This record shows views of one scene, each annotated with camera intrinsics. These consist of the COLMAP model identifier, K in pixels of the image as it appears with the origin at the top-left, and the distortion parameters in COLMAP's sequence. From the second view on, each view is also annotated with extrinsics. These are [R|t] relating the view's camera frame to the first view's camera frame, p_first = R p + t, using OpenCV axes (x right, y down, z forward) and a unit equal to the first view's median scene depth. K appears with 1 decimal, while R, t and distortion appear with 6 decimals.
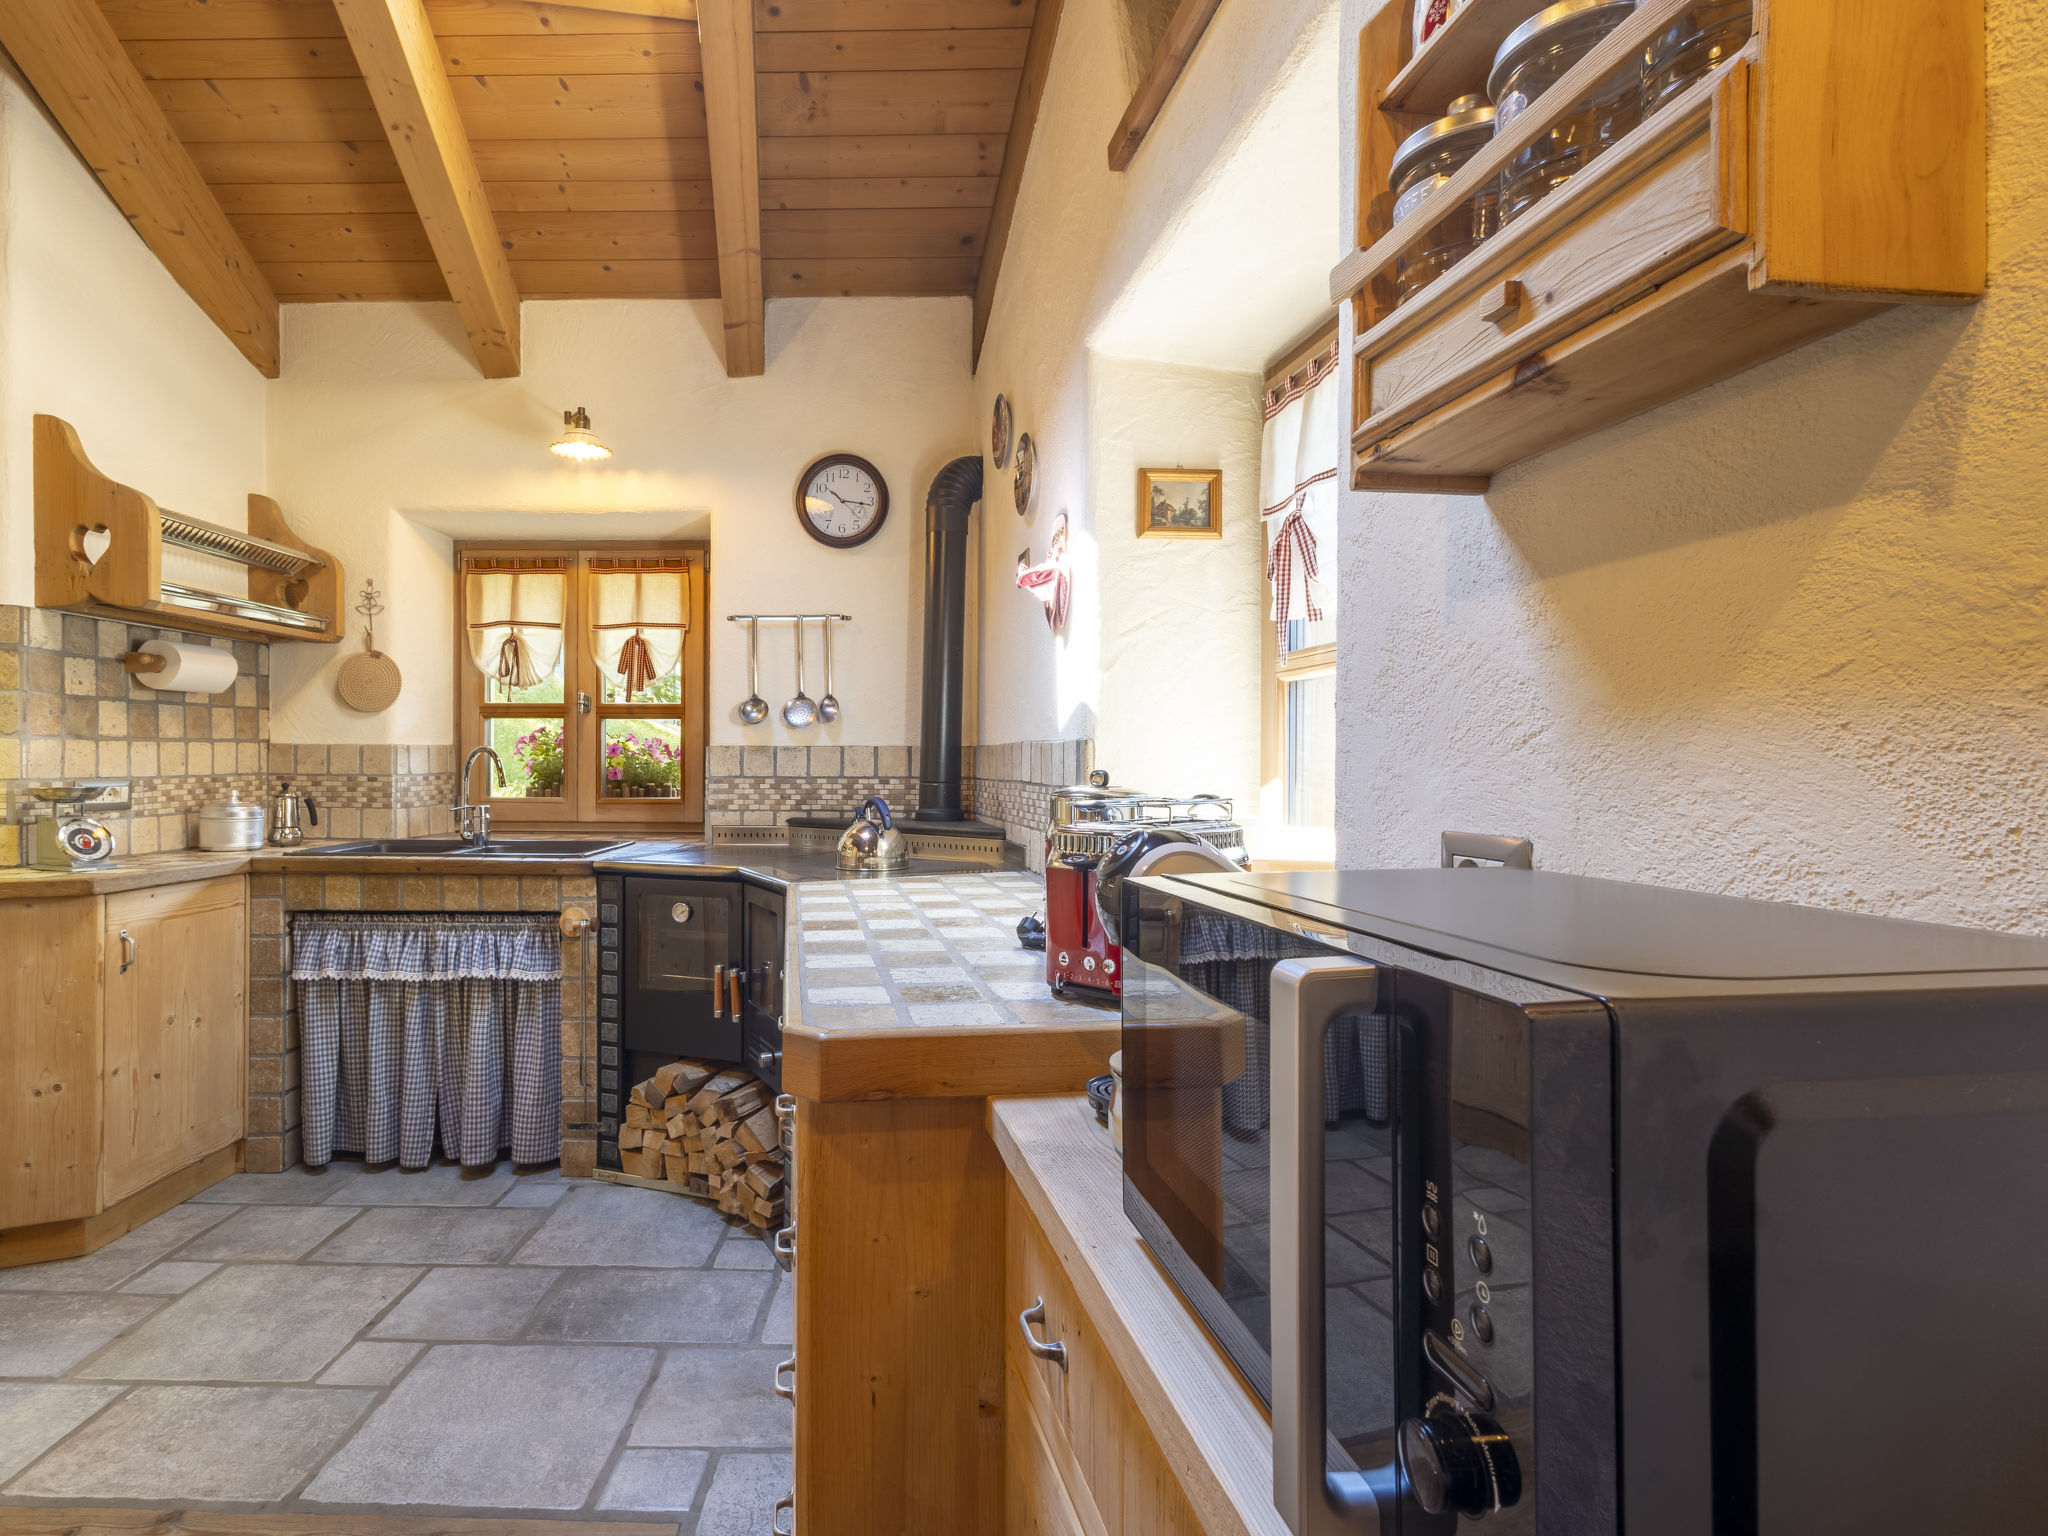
lens RADIAL K [[1168.1, 0, 876.6], [0, 1168.1, 770.7], [0, 0, 1]] dist [0.003642, -0.000080]
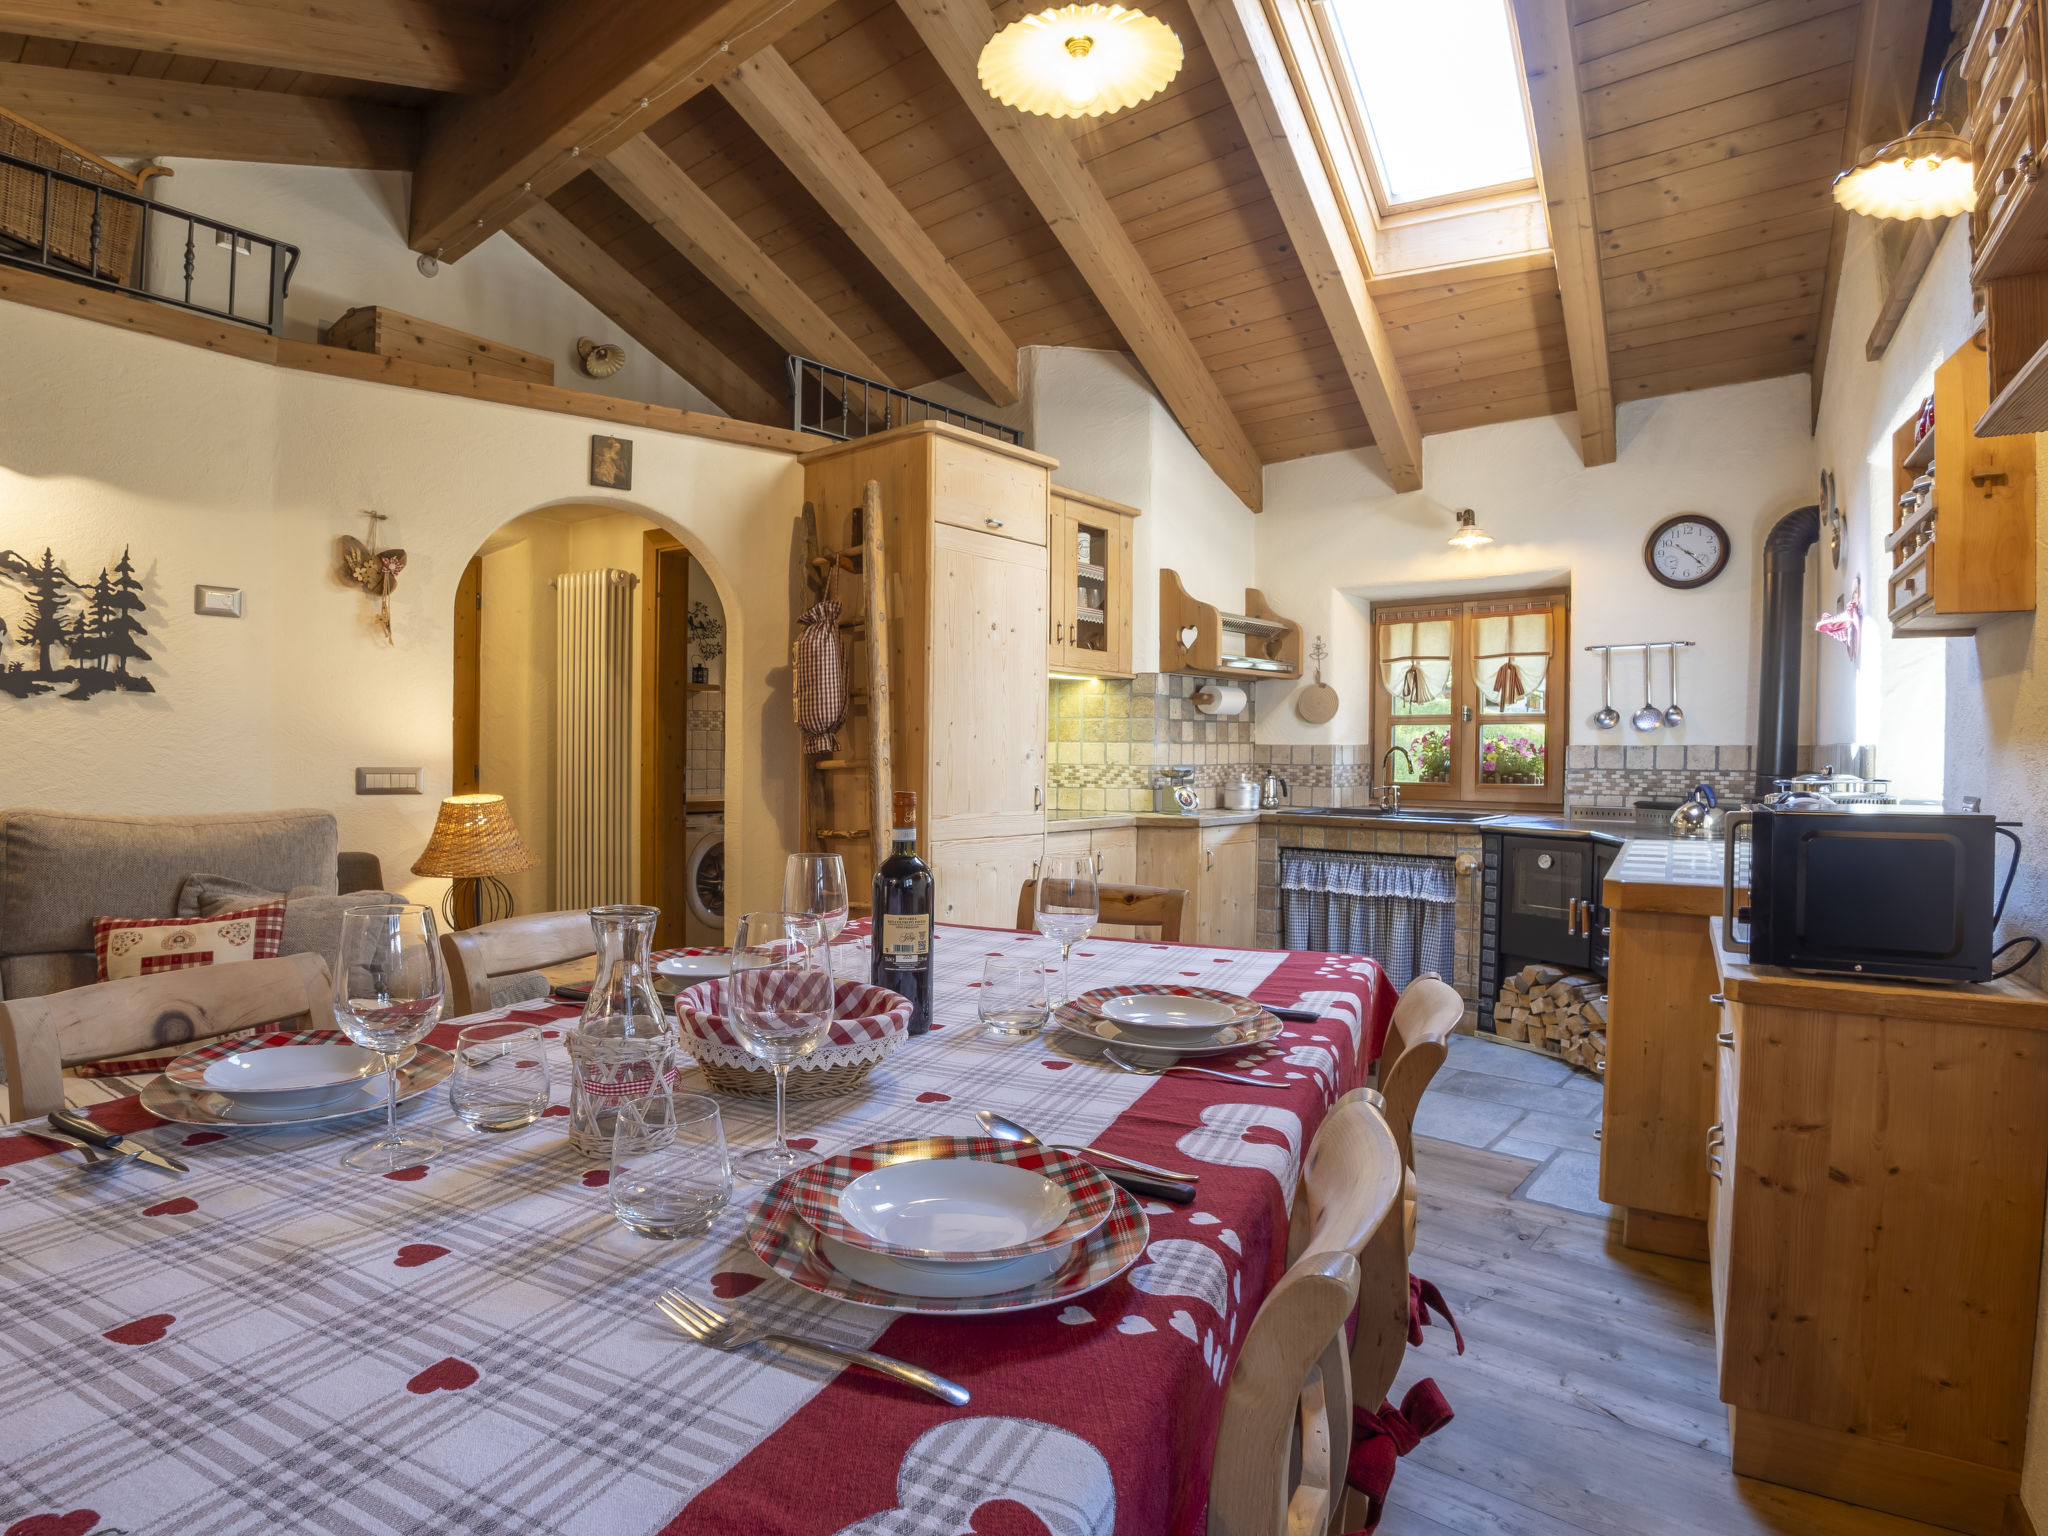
lens RADIAL K [[1042.2, 0, 926.4], [0, 1042.2, 770.7], [0, 0, 1]] dist [-0.063532, 0.001678]
pose [[0.760495, 0.012920, -0.649215, 0.052133], [-0.007979, 0.999912, 0.010553, 0.001096], [0.649295, -0.002845, 0.760532, -0.356227]]
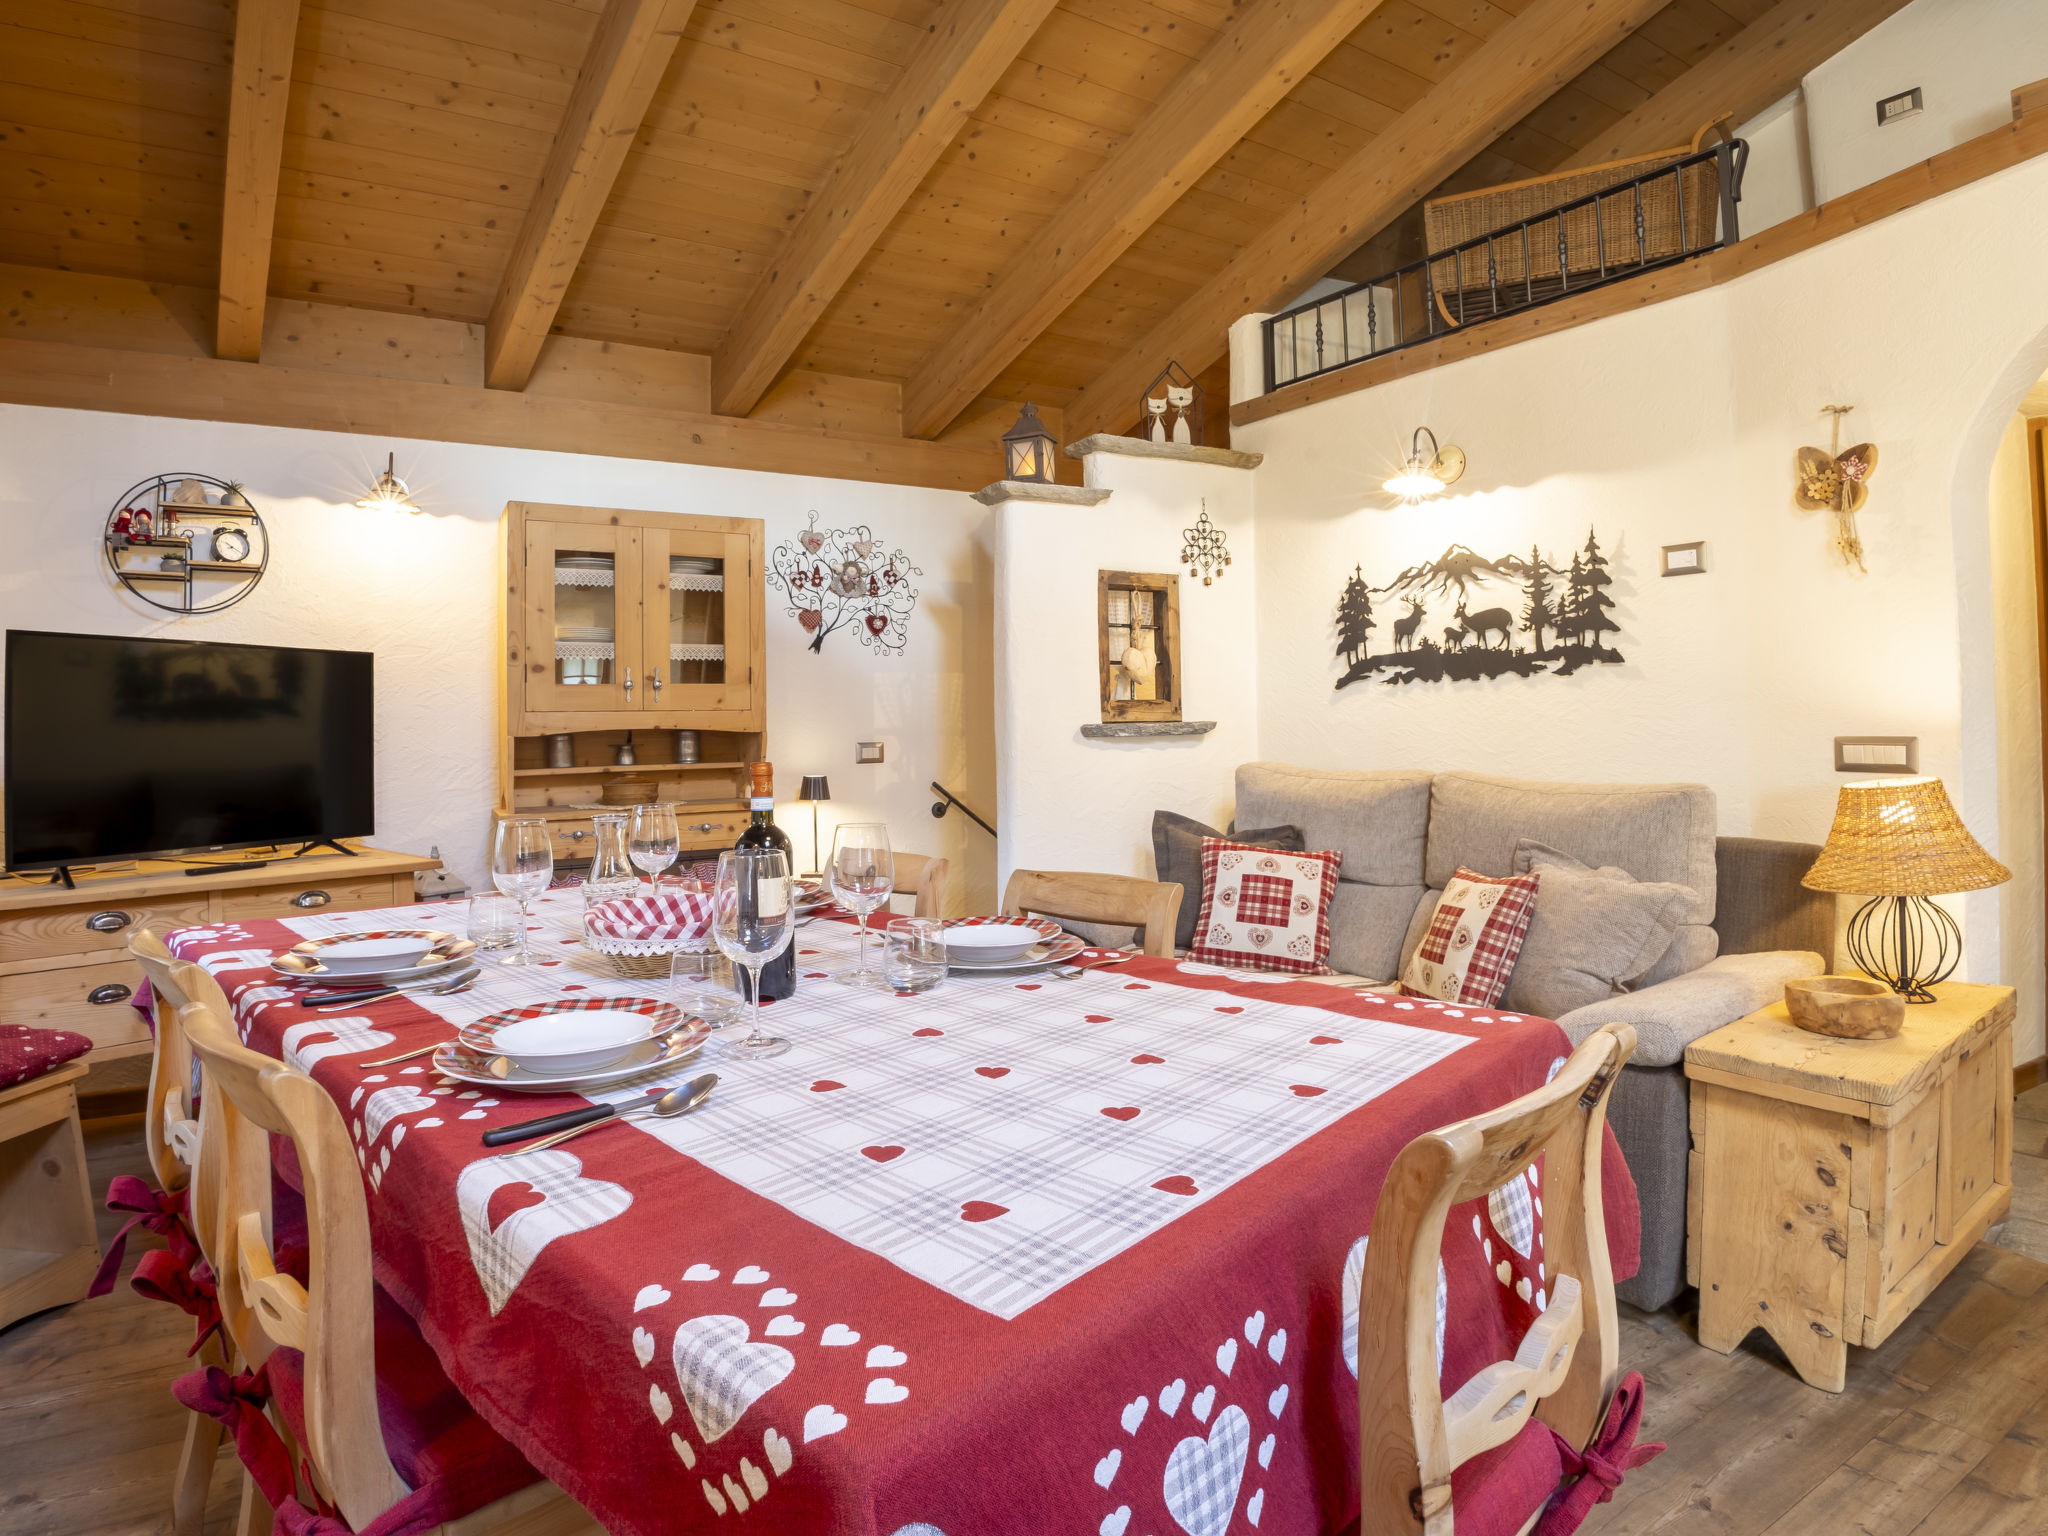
lens RADIAL K [[1162.6, 0, 1111.3], [0, 1162.6, 704.7], [0, 0, 1]] dist [-0.096448, 0.019187]
pose [[-0.817635, 0.001899, -0.575734, -0.028172], [0.015197, 0.999717, -0.018286, -0.001603], [0.575536, -0.023701, -0.817433, 0.146917]]
